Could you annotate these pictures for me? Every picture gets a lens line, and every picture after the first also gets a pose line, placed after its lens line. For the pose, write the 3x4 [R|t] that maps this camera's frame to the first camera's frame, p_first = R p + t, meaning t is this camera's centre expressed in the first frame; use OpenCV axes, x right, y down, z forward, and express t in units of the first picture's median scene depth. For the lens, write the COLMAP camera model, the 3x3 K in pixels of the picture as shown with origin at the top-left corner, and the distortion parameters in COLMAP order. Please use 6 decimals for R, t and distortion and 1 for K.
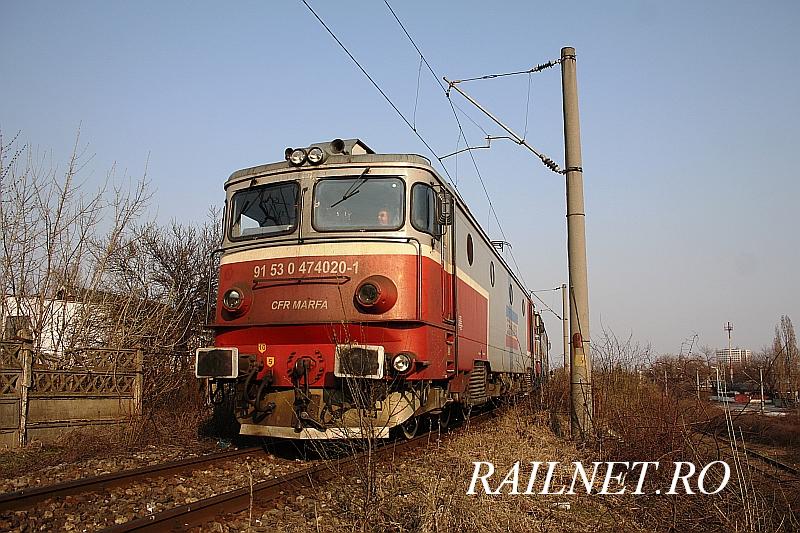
lens RADIAL K [[694.5, 0, 400.0], [0, 694.5, 266.5], [0, 0, 1]] dist [-0.152052, 0.001191]
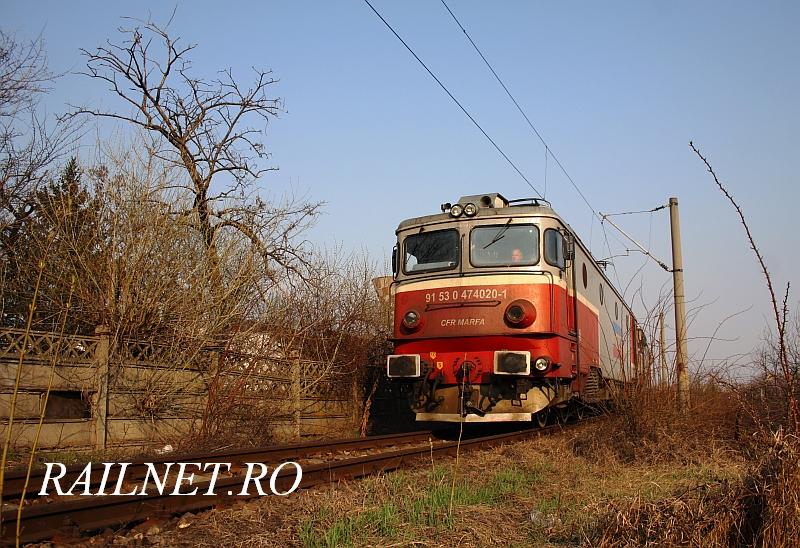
lens RADIAL K [[720.9, 0, 413.8], [0, 720.9, 273.7], [0, 0, 1]] dist [-0.109652, 0.001415]
pose [[0.994025, -0.017146, -0.107796, -0.084518], [0.015903, 0.999797, -0.012373, -0.022498], [0.107986, 0.010585, 0.994096, -0.390910]]
